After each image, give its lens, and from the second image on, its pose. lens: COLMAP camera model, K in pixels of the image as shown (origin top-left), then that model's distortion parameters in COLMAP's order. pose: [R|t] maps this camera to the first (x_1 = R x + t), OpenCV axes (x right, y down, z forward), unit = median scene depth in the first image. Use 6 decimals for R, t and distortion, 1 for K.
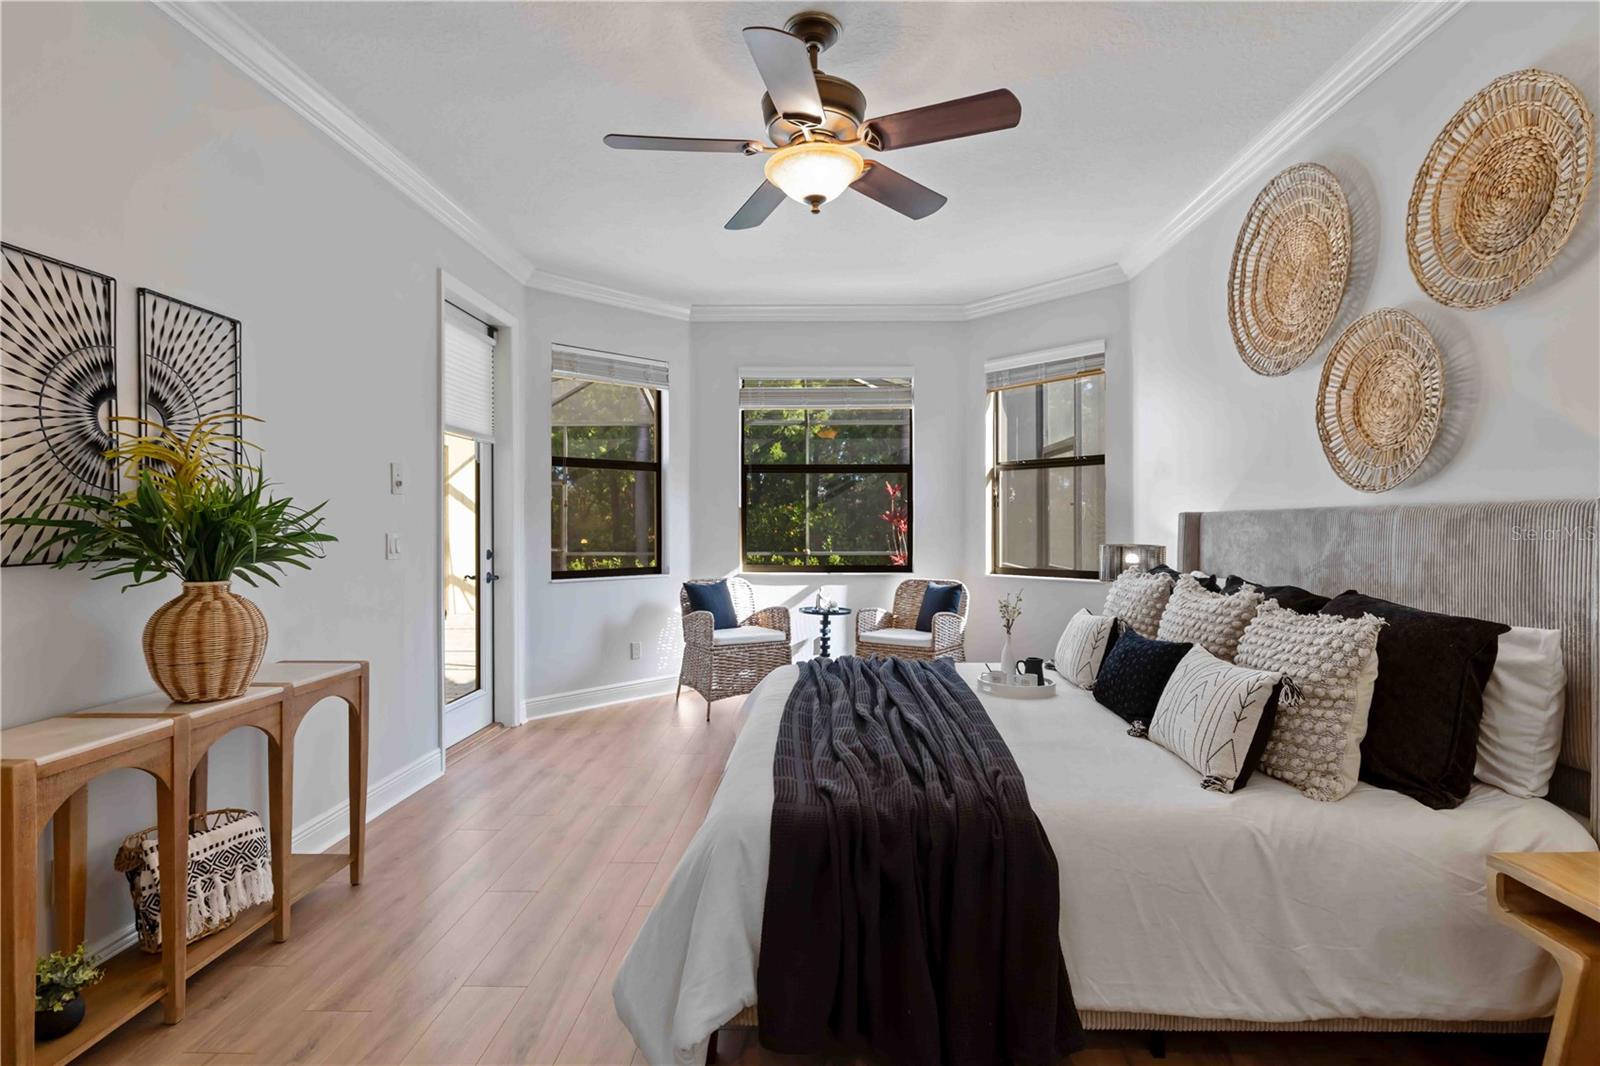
lens RADIAL K [[735.4, 0, 798.3], [0, 735.4, 527.9], [0, 0, 1]] dist [0.008262, -0.000409]
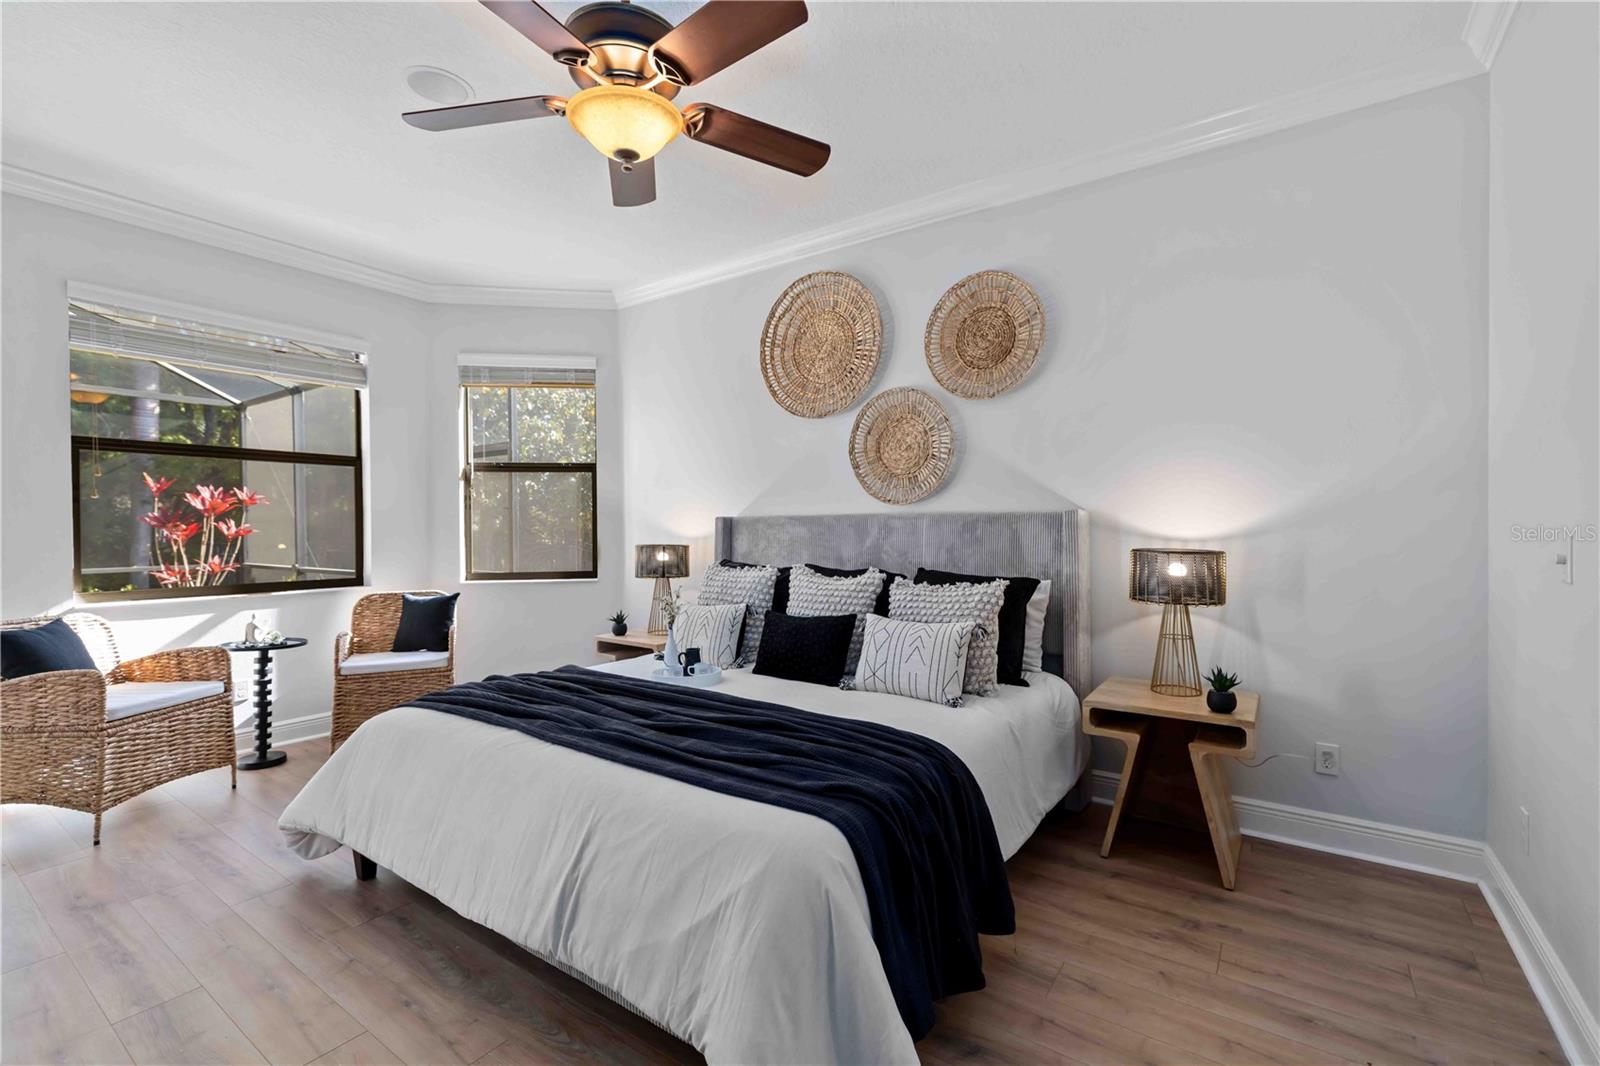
lens RADIAL K [[695.2, 0, 803.2], [0, 695.2, 534.6], [0, 0, 1]] dist [-0.002530, 0.001577]
pose [[0.566153, -0.009542, 0.824245, -0.400696], [0.008168, 0.999949, 0.005966, 0.002911], [-0.824260, 0.003355, 0.566202, 0.263222]]
